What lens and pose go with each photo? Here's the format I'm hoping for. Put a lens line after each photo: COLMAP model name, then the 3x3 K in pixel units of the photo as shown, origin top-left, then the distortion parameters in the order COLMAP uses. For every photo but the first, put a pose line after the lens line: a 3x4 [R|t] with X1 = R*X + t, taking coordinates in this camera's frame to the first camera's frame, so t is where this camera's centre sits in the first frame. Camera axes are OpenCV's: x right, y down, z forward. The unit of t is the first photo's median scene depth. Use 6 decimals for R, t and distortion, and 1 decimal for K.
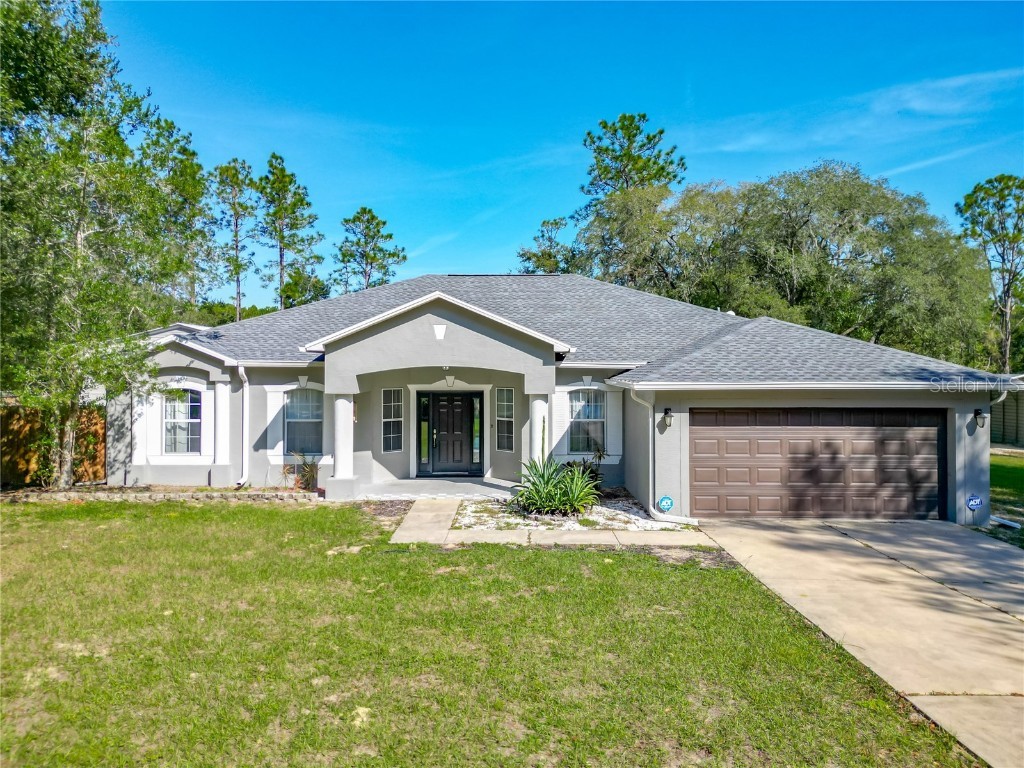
lens RADIAL K [[720.6, 0, 516.6], [0, 720.6, 365.2], [0, 0, 1]] dist [0.056647, -0.039578]
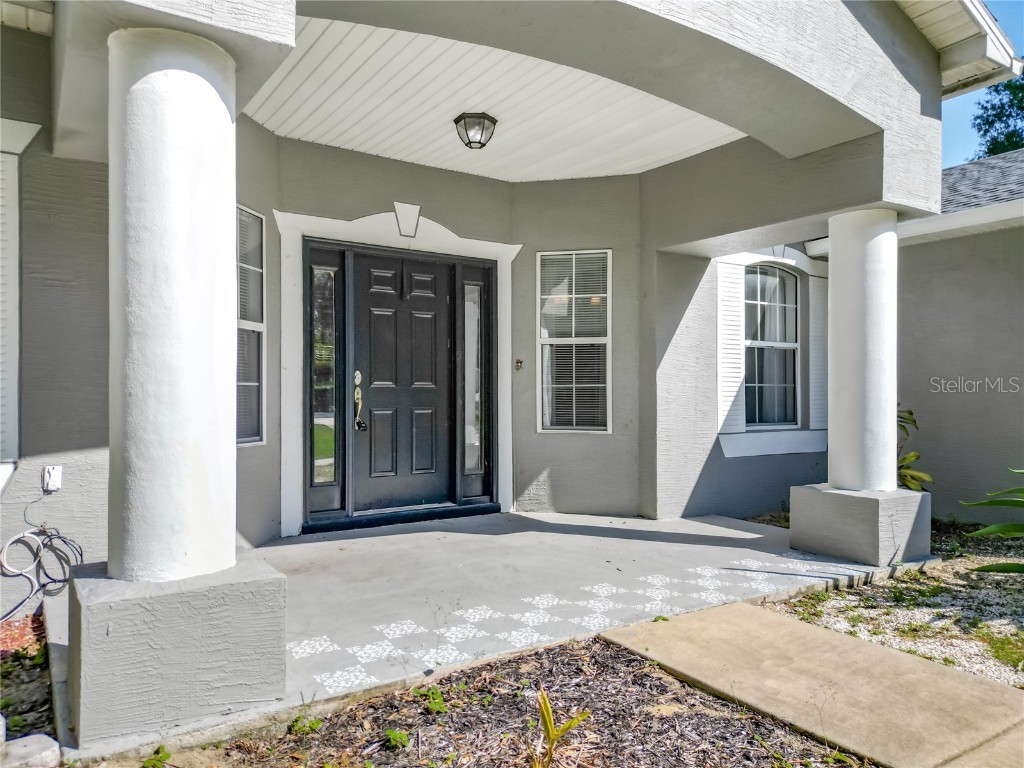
lens RADIAL K [[735.3, 0, 511.3], [0, 735.3, 397.9], [0, 0, 1]] dist [0.059208, -0.002017]
pose [[0.845992, -0.001933, 0.533192, -0.268044], [0.000112, 0.999994, 0.003449, 0.117481], [-0.533195, -0.002858, 0.845987, 0.830335]]
